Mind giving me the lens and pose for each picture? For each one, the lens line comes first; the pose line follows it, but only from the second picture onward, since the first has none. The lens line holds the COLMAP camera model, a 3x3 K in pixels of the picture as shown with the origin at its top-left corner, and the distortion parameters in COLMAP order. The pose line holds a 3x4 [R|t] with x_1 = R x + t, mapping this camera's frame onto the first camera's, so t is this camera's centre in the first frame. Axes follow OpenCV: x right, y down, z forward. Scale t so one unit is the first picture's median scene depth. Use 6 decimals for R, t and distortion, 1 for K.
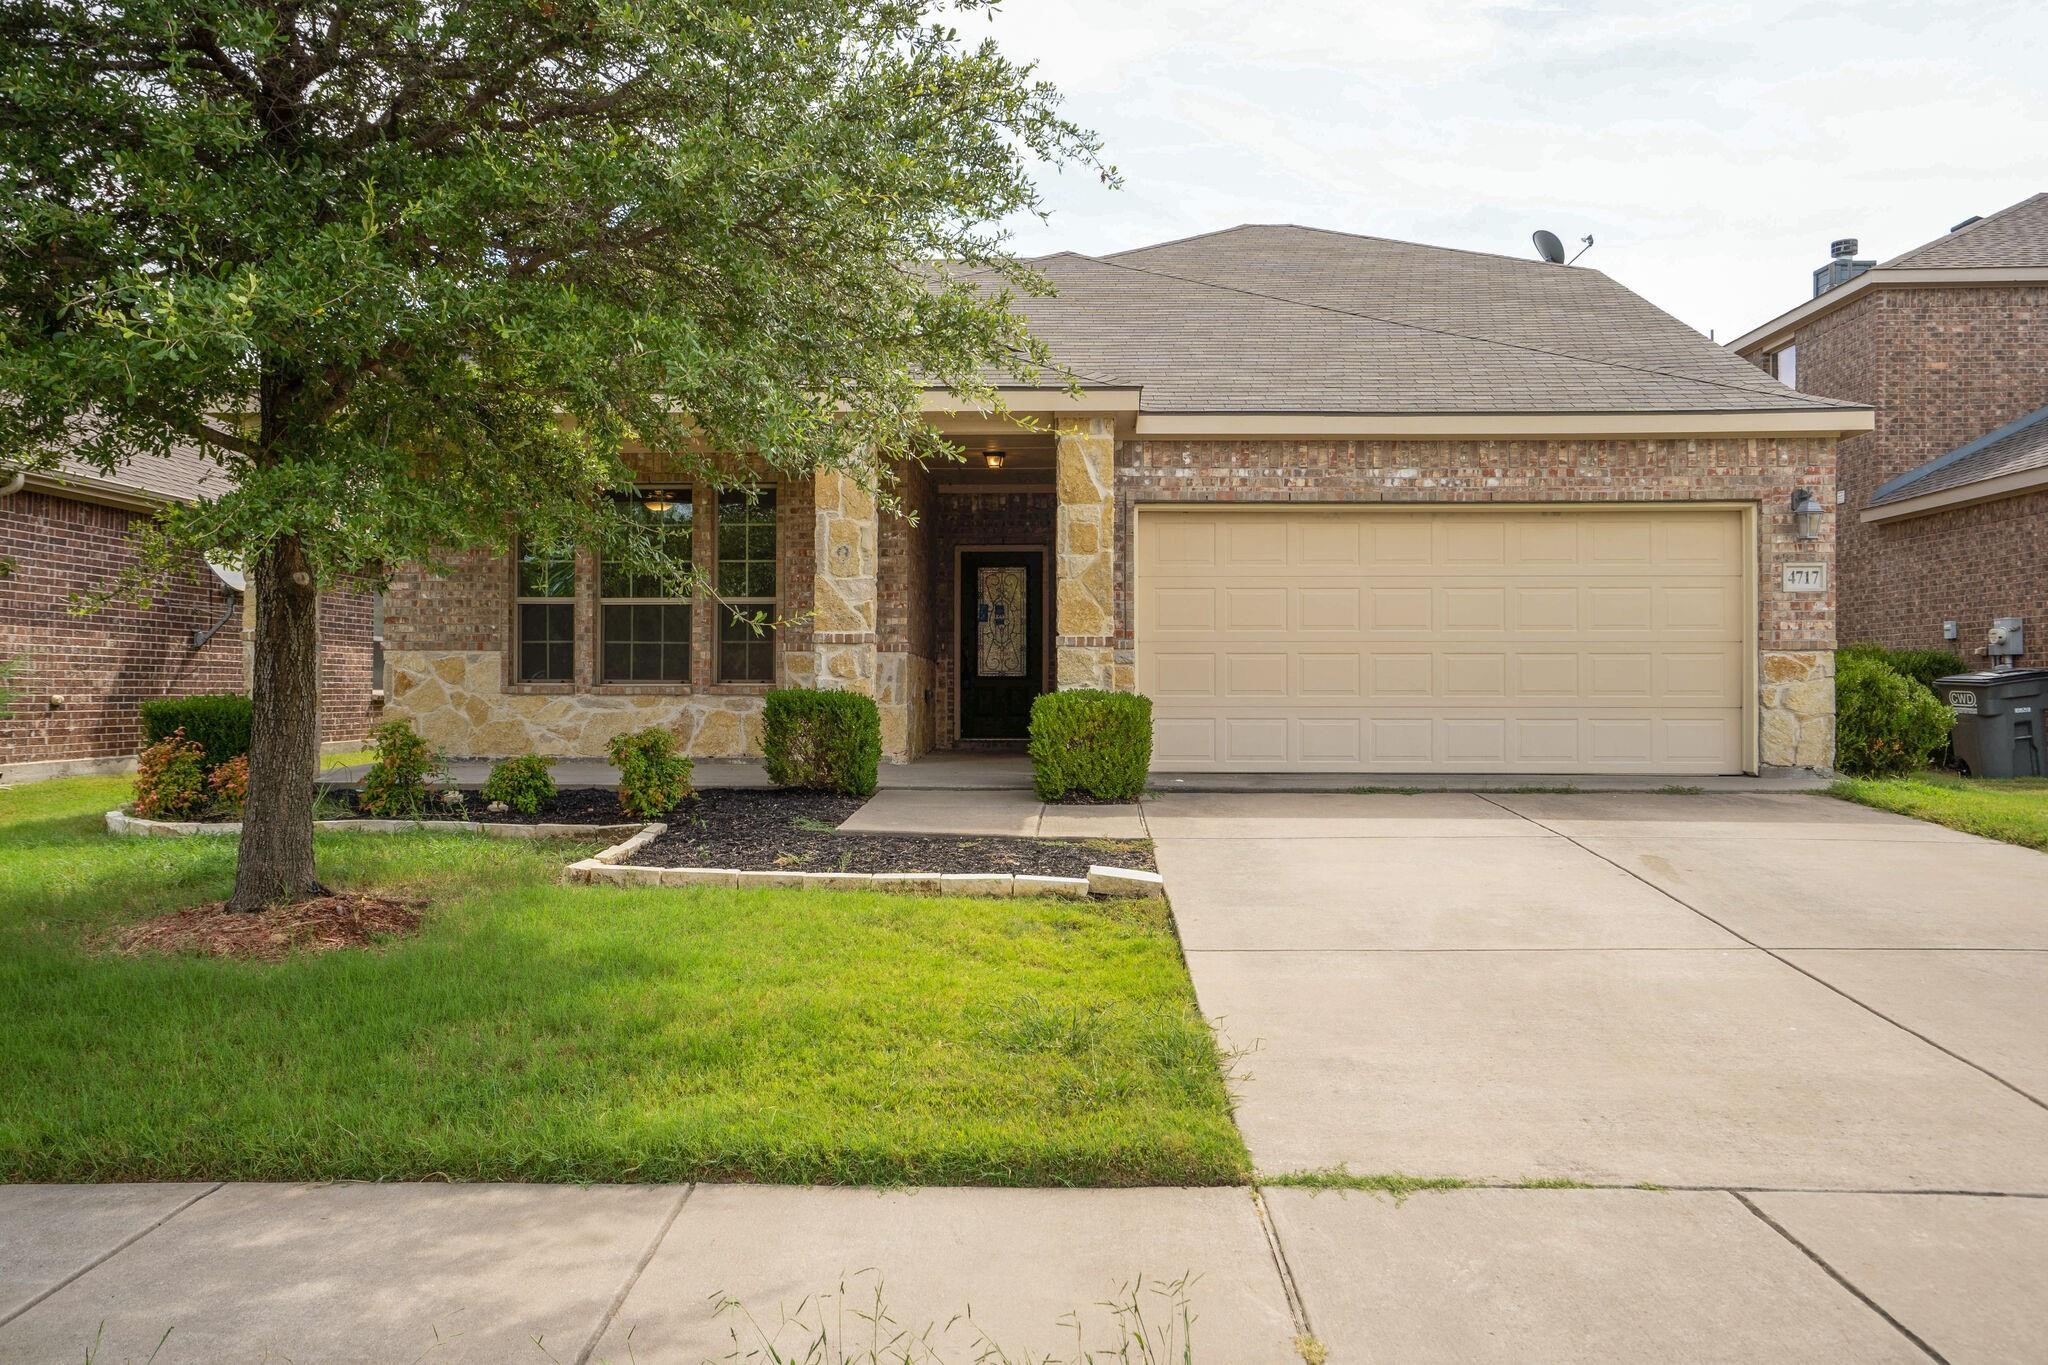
lens RADIAL K [[1504.0, 0, 1026.5], [0, 1504.0, 678.9], [0, 0, 1]] dist [-0.010681, 0.001339]
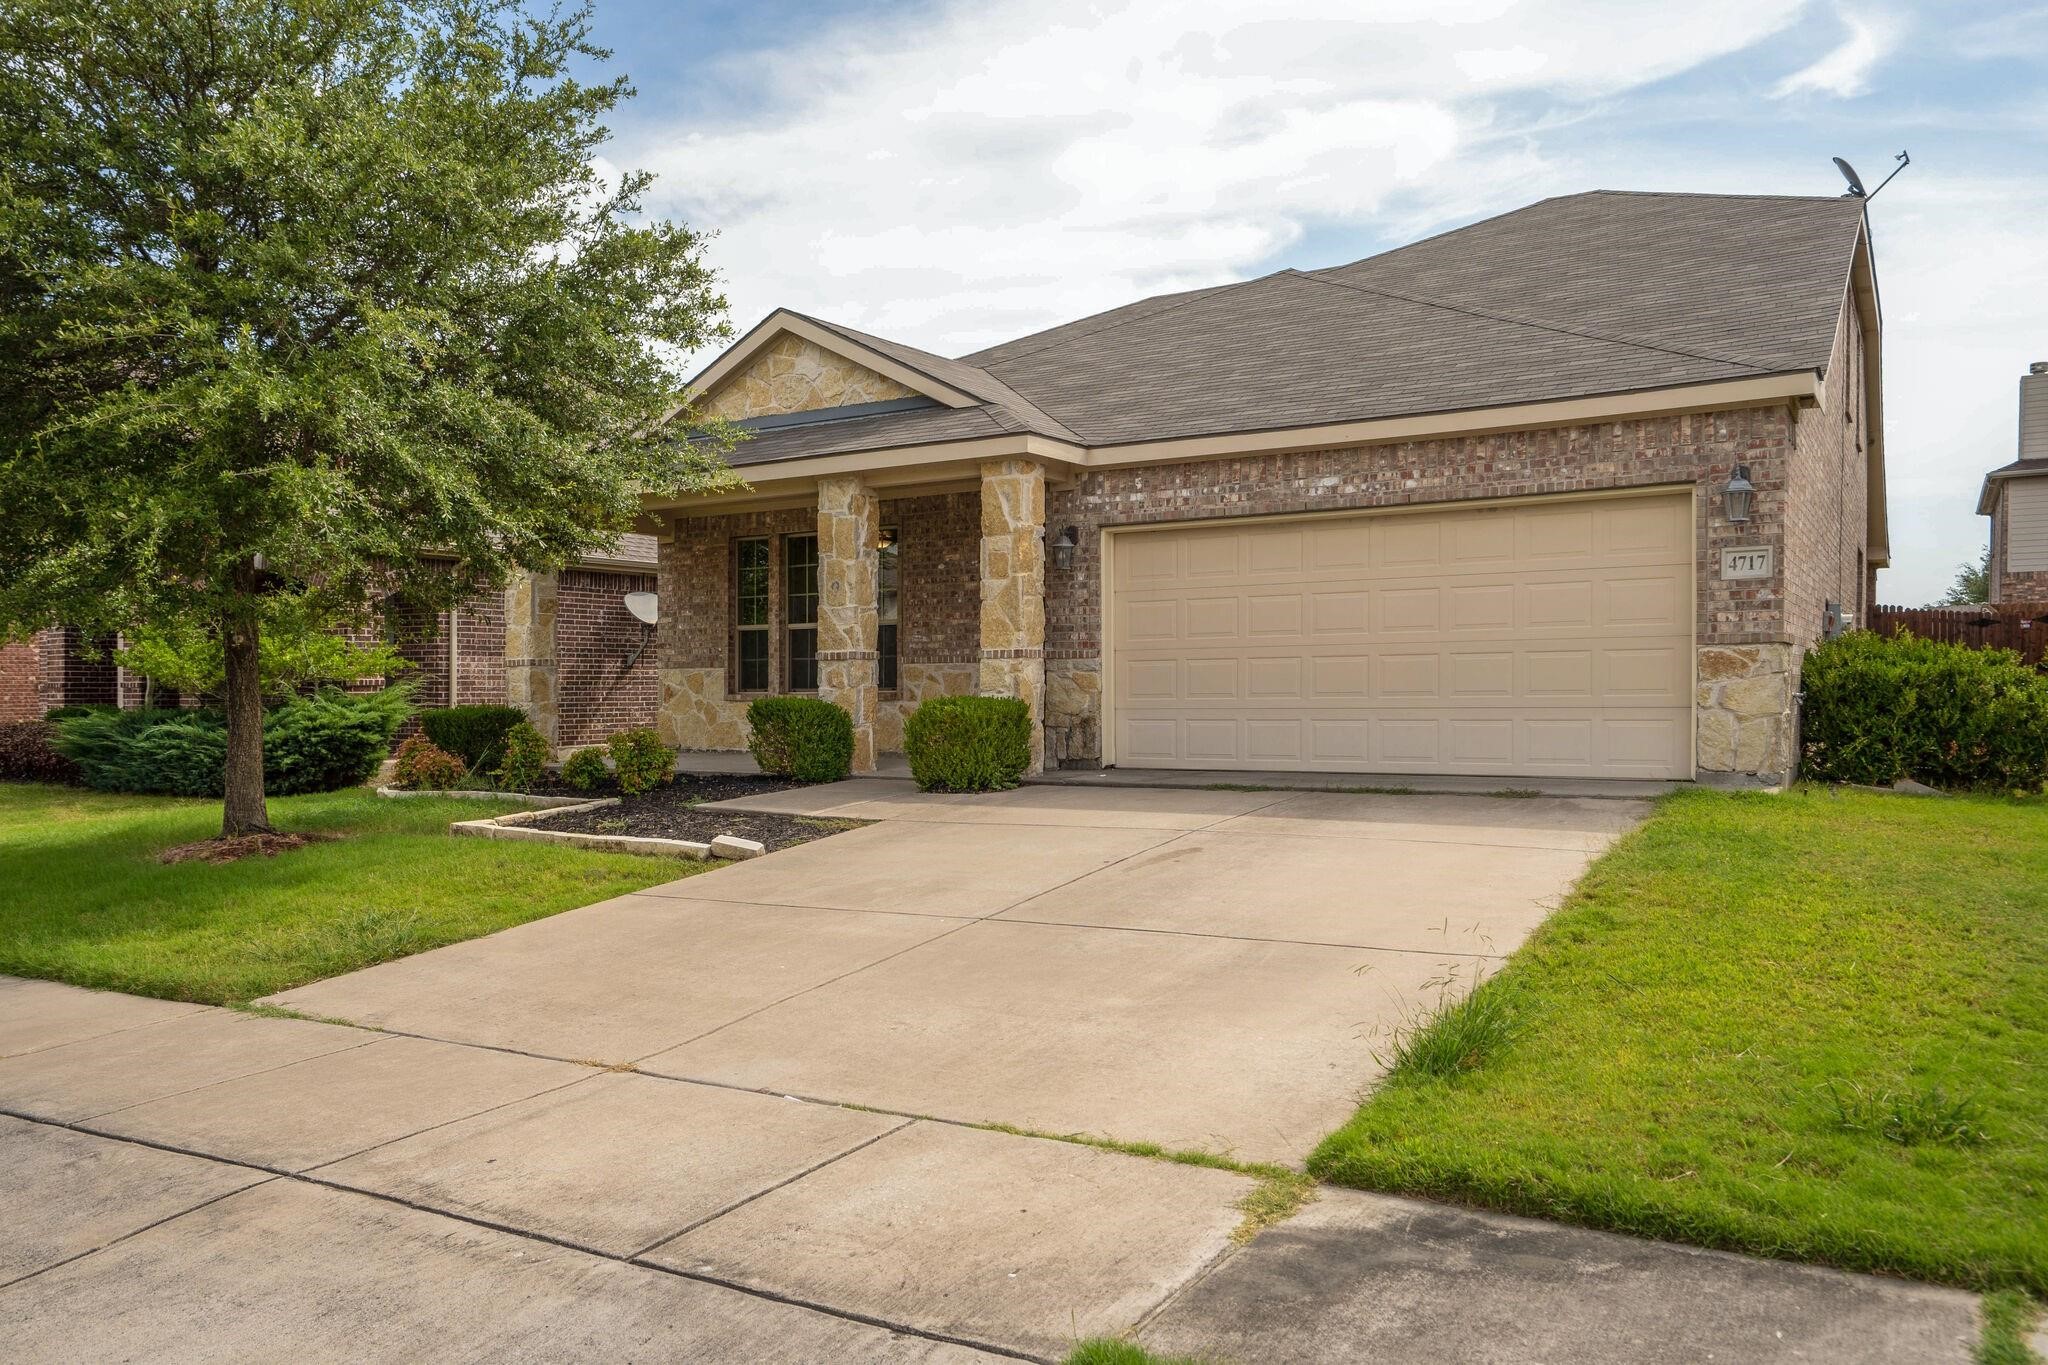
lens RADIAL K [[1504.0, 0, 1025.5], [0, 1504.0, 684.2], [0, 0, 1]] dist [-0.010681, 0.001339]
pose [[0.870627, -0.012624, -0.491781, 0.576856], [0.015673, 0.999875, 0.002082, -0.003336], [0.491693, -0.009520, 0.870716, -0.000995]]
